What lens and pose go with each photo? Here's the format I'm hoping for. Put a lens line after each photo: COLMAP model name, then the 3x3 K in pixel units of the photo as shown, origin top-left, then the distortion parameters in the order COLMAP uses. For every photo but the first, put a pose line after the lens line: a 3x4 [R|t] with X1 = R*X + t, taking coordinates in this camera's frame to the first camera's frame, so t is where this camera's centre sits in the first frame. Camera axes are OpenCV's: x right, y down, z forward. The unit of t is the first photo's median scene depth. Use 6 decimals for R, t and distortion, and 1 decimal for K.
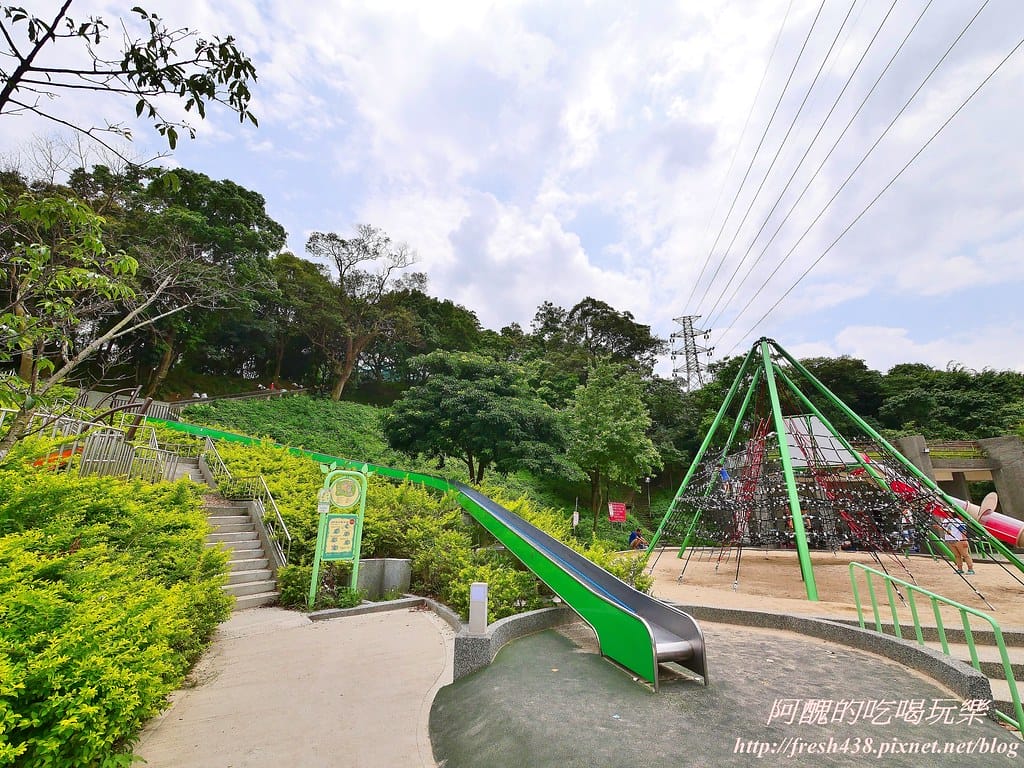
lens RADIAL K [[431.7, 0, 512.0], [0, 431.7, 384.0], [0, 0, 1]] dist [0.000641, 0.000177]
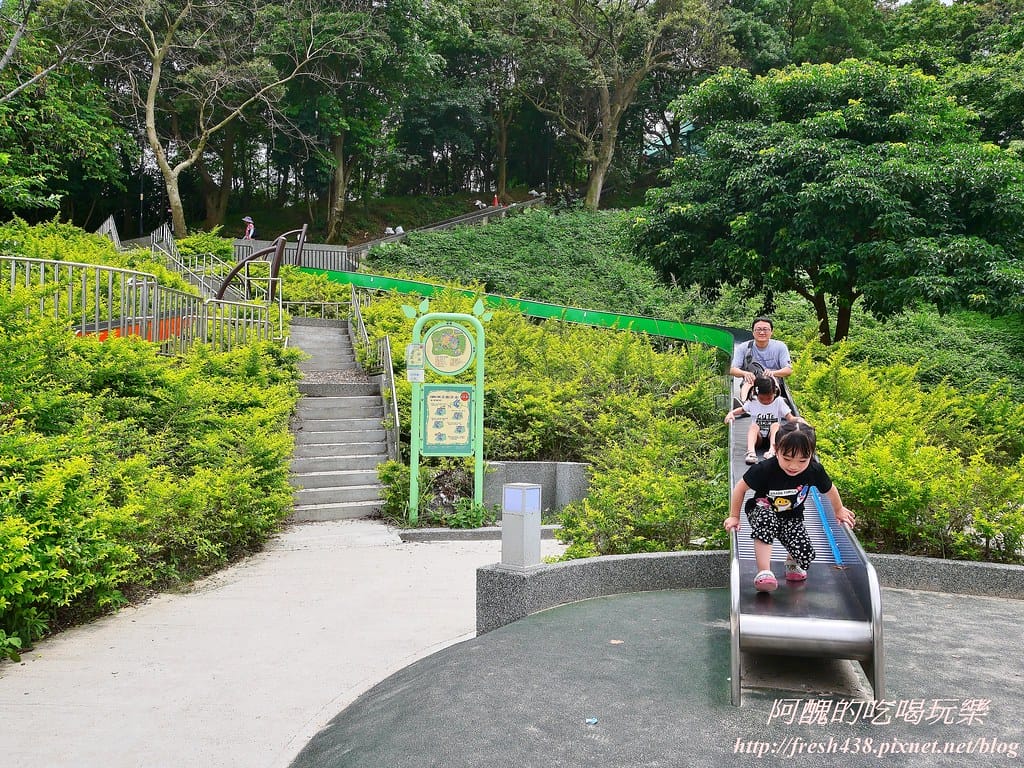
lens RADIAL K [[819.9, 0, 512.0], [0, 819.9, 384.0], [0, 0, 1]] dist [0.008033, 0.003882]
pose [[0.844535, -0.023118, -0.535001, 0.107942], [0.158490, 0.965099, 0.208483, 0.029862], [0.511509, -0.260864, 0.818724, 0.045175]]
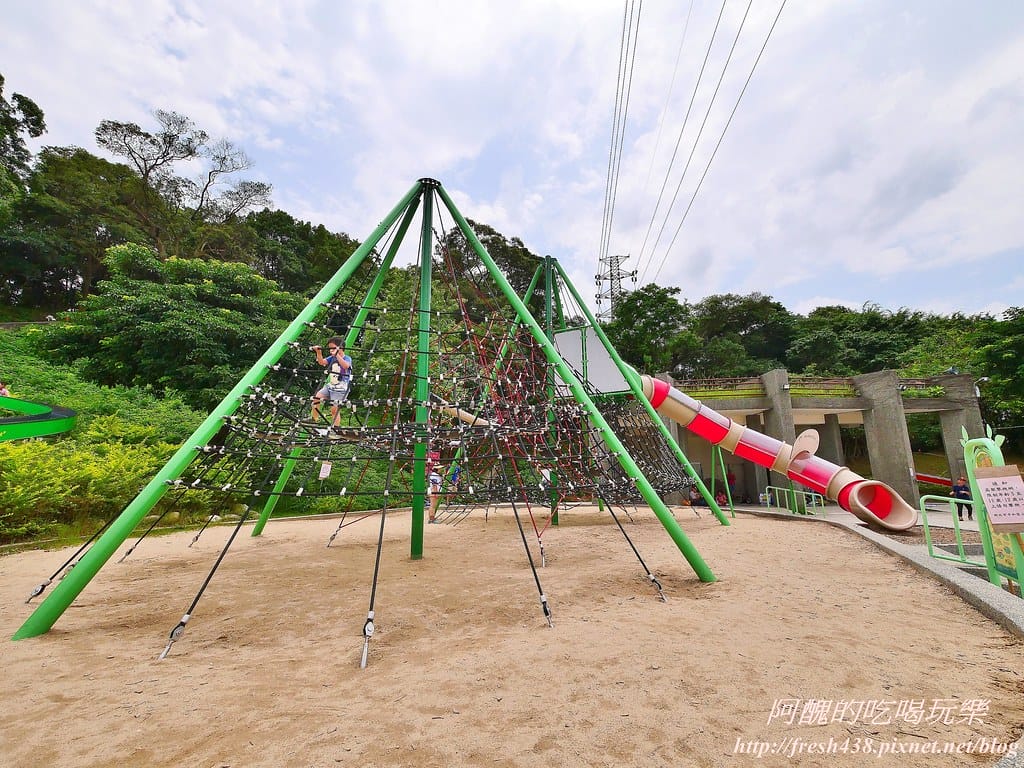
lens RADIAL K [[431.7, 0, 512.0], [0, 431.7, 384.0], [0, 0, 1]] dist [0.000641, 0.000177]
pose [[0.998477, 0.002169, 0.055121, 0.416519], [-0.007578, 0.995148, 0.098098, 0.076332], [-0.054641, -0.098366, 0.993649, 0.216348]]
